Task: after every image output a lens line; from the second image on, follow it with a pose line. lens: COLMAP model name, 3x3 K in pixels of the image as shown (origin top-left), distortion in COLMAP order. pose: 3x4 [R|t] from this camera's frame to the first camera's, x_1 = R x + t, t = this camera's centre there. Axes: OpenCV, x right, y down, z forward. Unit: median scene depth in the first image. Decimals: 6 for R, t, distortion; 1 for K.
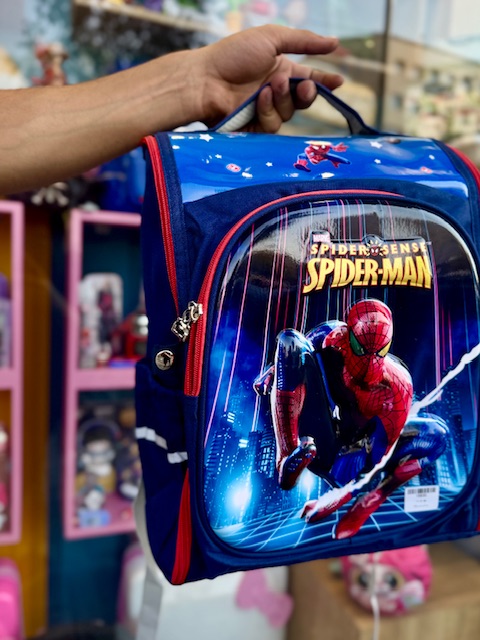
lens RADIAL K [[501.4, 0, 232.5], [0, 501.4, 318.2], [0, 0, 1]] dist [0.140216, -0.263137]
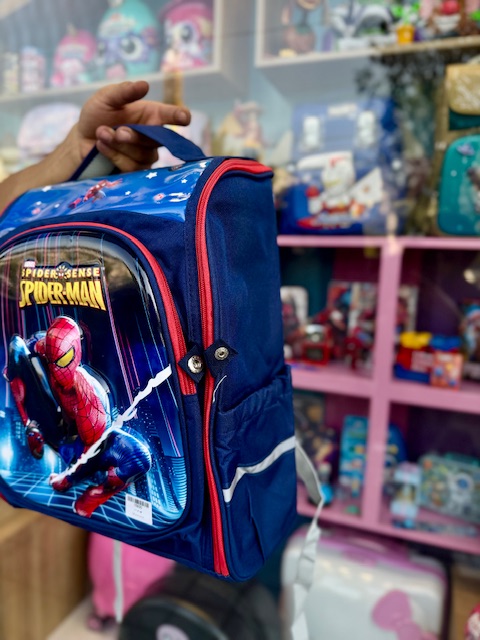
lens RADIAL K [[459.2, 0, 242.0], [0, 459.2, 321.1], [0, 0, 1]] dist [-0.016107, -0.001383]
pose [[0.742694, 0.073422, -0.665593, 1.245657], [-0.078341, 0.996672, 0.022527, -0.079447], [0.665032, 0.035412, 0.745974, 0.466997]]
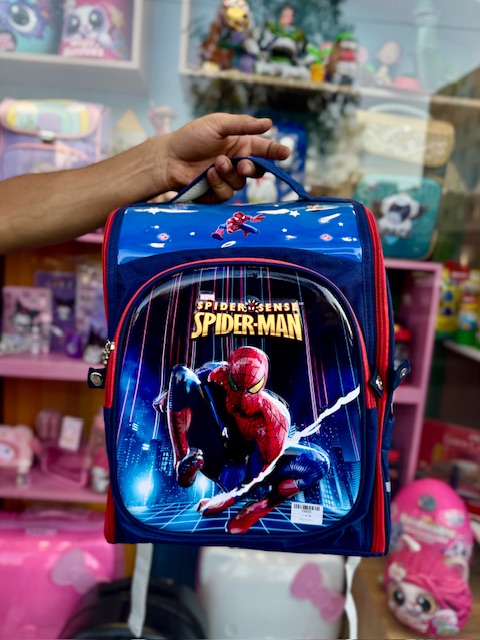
lens RADIAL K [[476.5, 0, 239.7], [0, 476.5, 320.1], [0, 0, 1]] dist [-0.004498, -0.014159]
pose [[0.953331, 0.062478, -0.295392, 0.574662], [-0.065562, 0.997848, -0.000535, -0.096078], [0.294723, 0.019877, 0.955376, -0.128201]]
